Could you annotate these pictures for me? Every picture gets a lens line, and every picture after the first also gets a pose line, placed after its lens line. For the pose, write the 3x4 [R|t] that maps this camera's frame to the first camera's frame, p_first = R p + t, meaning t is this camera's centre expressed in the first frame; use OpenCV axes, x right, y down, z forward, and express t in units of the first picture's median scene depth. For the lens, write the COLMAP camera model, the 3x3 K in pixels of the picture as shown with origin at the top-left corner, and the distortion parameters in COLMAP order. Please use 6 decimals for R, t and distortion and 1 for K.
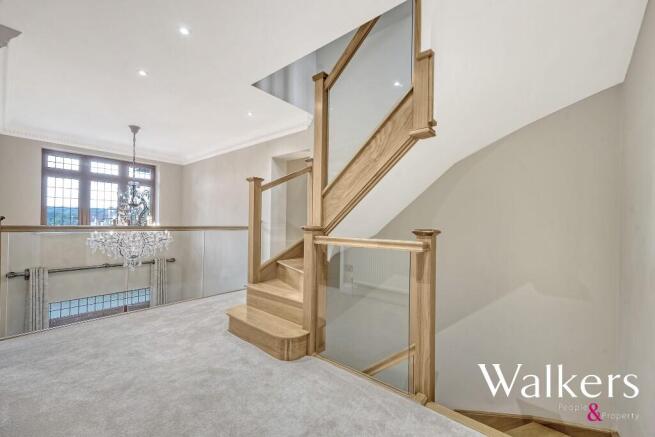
lens RADIAL K [[264.7, 0, 330.5], [0, 264.7, 217.2], [0, 0, 1]] dist [0.002807, 0.000186]
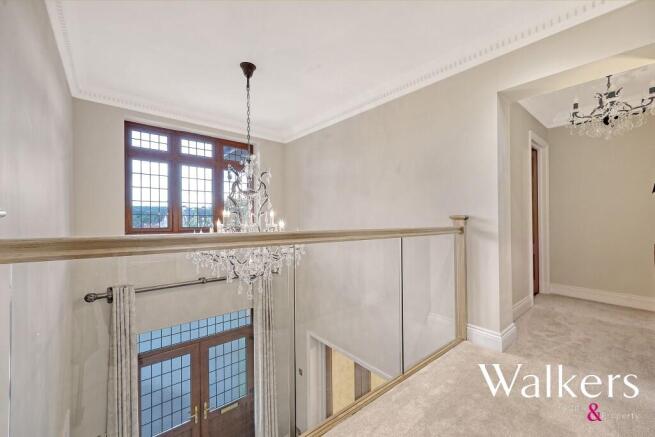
lens RADIAL K [[264.7, 0, 325.4], [0, 264.7, 219.3], [0, 0, 1]] dist [0.002807, 0.000186]
pose [[0.981373, -0.006147, -0.192014, -0.391012], [0.009185, 0.999846, 0.014935, 0.008089], [0.191892, -0.016420, 0.981279, 0.370972]]
